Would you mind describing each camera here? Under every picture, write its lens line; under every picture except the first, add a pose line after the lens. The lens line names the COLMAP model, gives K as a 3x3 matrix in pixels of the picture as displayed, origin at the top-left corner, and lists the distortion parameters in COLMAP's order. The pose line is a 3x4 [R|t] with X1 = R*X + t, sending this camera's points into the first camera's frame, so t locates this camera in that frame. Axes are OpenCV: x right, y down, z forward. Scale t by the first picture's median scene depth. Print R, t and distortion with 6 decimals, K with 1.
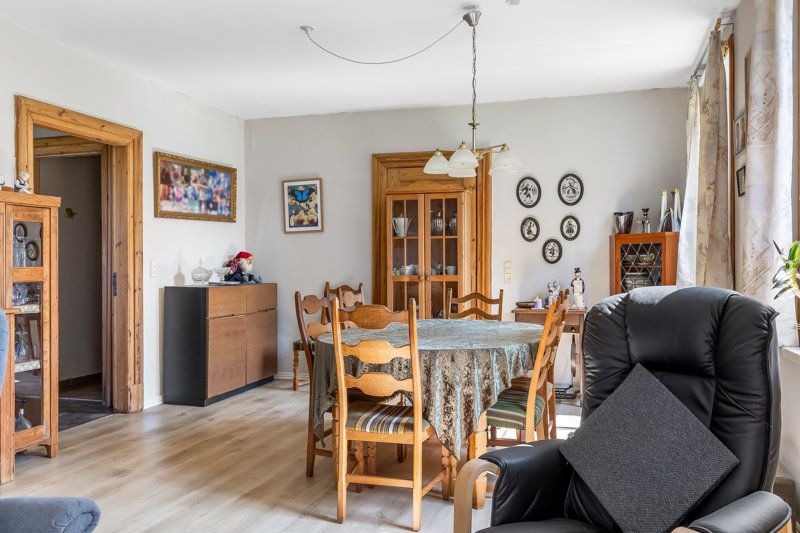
lens RADIAL K [[636.7, 0, 400.0], [0, 636.7, 266.5], [0, 0, 1]] dist [0.005795, 0.000745]
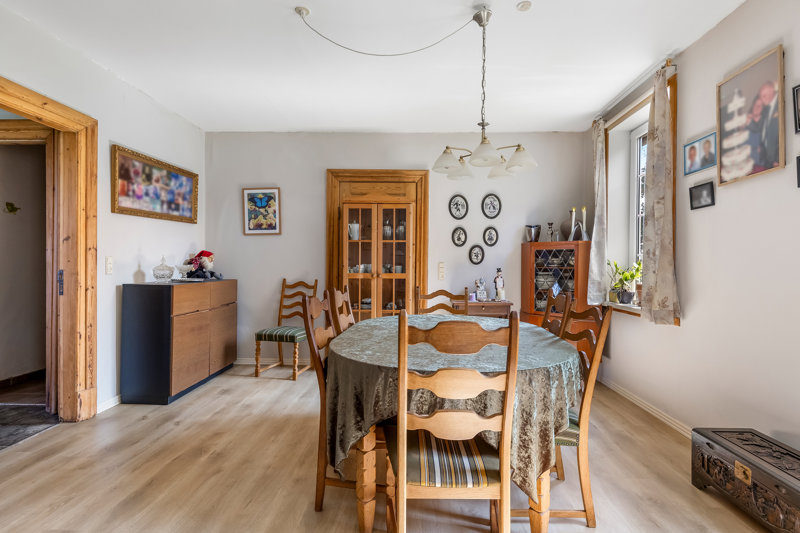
lens RADIAL K [[397.1, 0, 400.0], [0, 397.1, 266.5], [0, 0, 1]] dist [-0.000917, 0.000358]
pose [[0.965251, 0.008746, 0.261176, -0.115868], [-0.009671, 0.999951, 0.002258, -0.001025], [-0.261144, -0.004706, 0.965288, 0.295424]]
